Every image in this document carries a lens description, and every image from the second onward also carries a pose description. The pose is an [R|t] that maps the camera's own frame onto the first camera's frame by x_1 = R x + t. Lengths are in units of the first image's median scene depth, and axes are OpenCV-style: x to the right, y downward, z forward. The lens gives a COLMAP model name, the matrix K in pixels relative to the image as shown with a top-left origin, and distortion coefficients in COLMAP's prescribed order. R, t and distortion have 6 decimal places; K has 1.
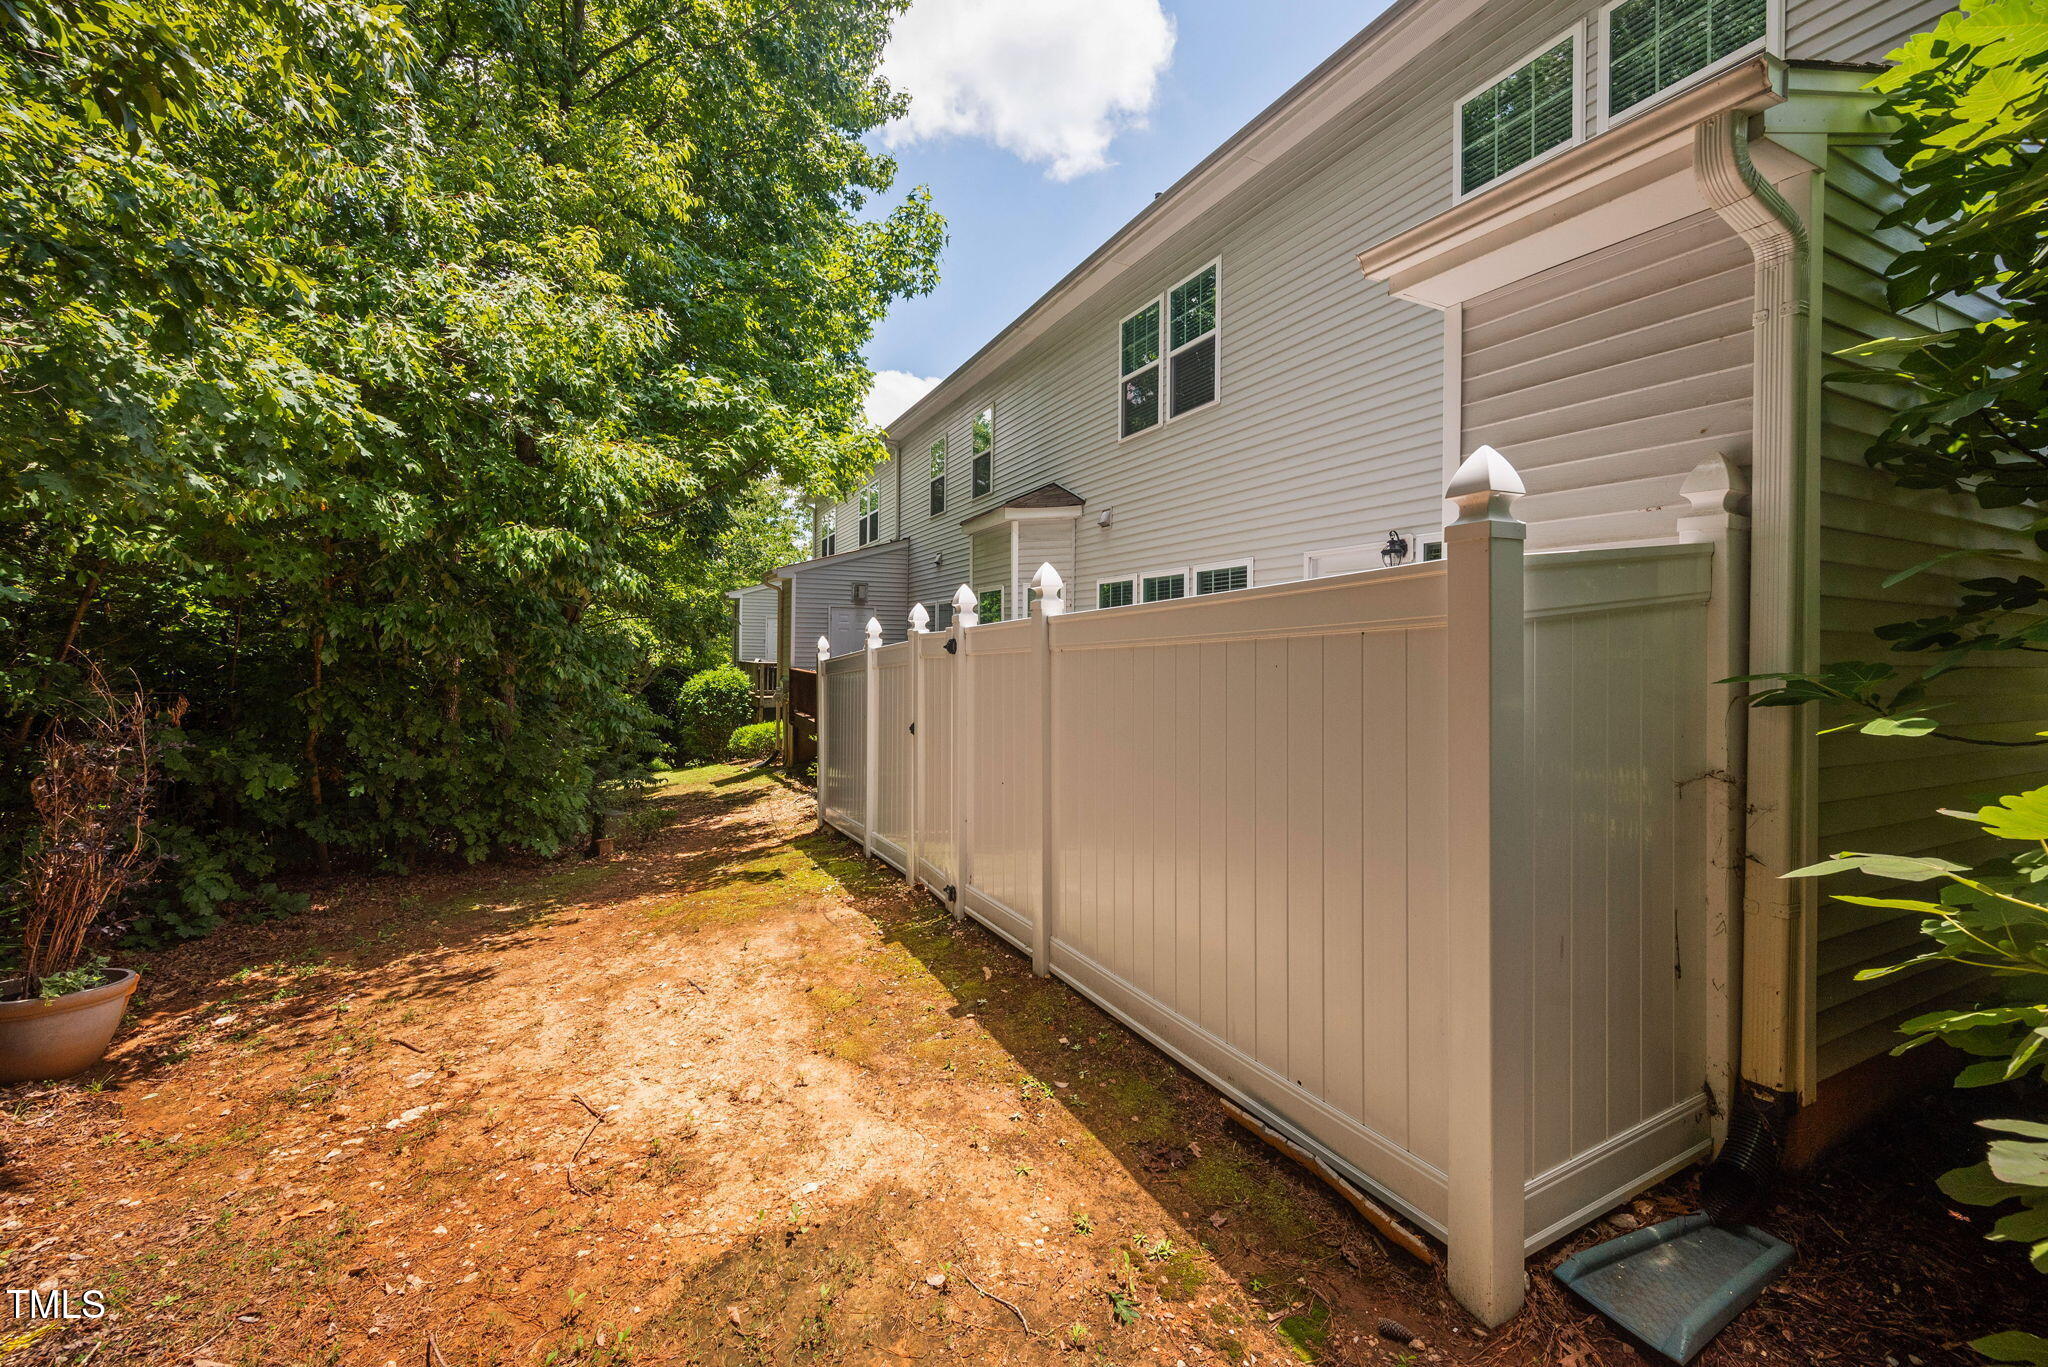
lens RADIAL K [[870.8, 0, 1137.7], [0, 870.8, 646.3], [0, 0, 1]] dist [0.000210, -0.000704]
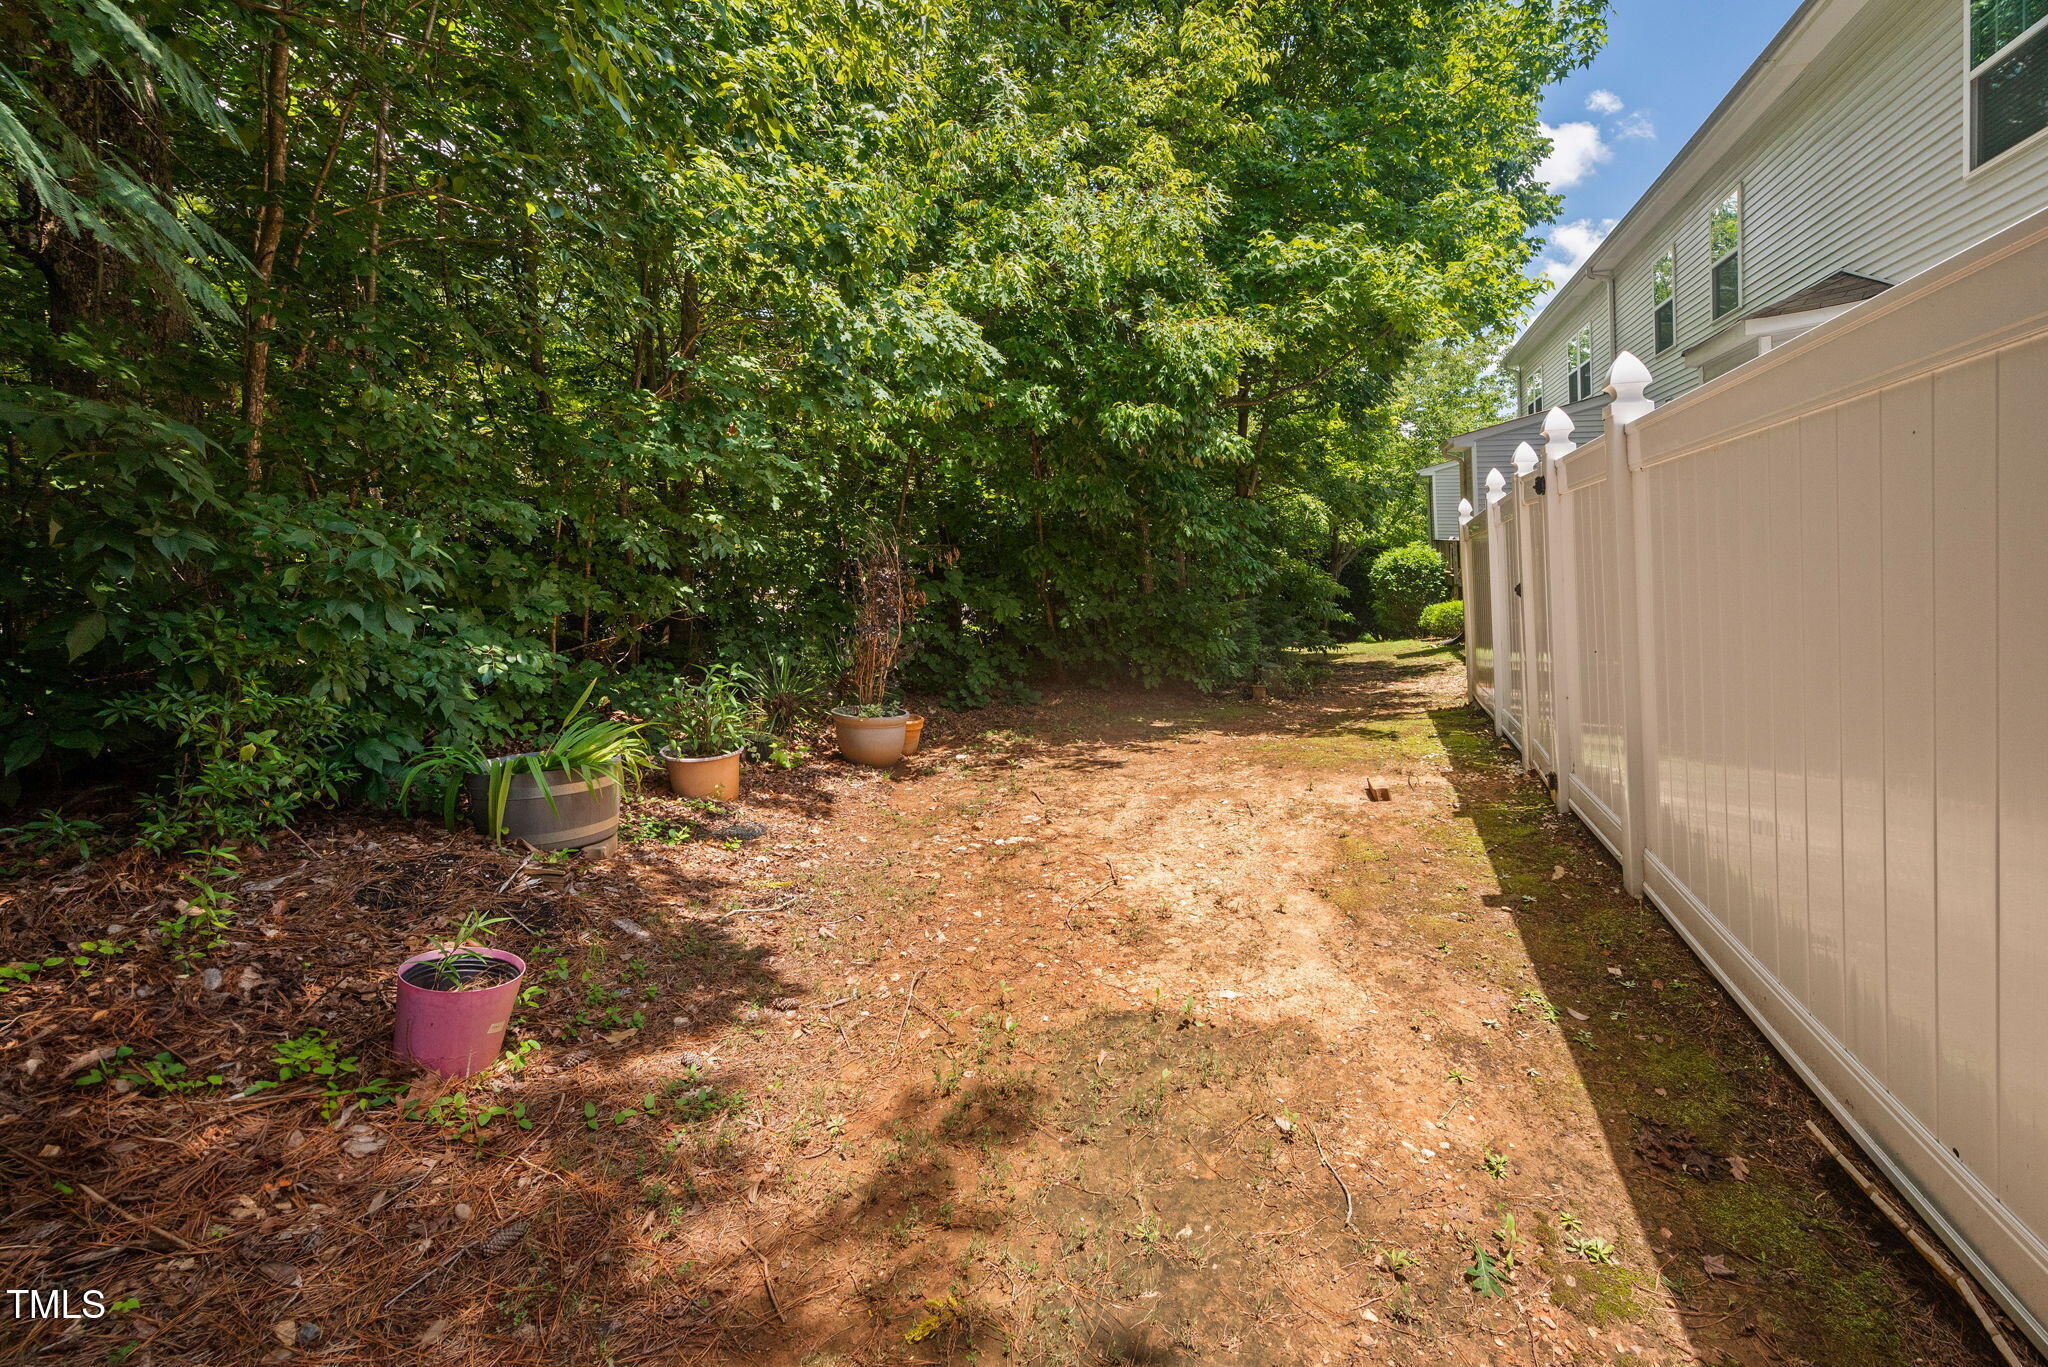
lens RADIAL K [[870.8, 0, 1137.7], [0, 870.8, 646.3], [0, 0, 1]] dist [0.000210, -0.000704]
pose [[0.649534, 0.053200, -0.758469, 0.230872], [0.033596, 0.994567, 0.098531, 0.075099], [0.759590, -0.089481, 0.644217, 0.208161]]
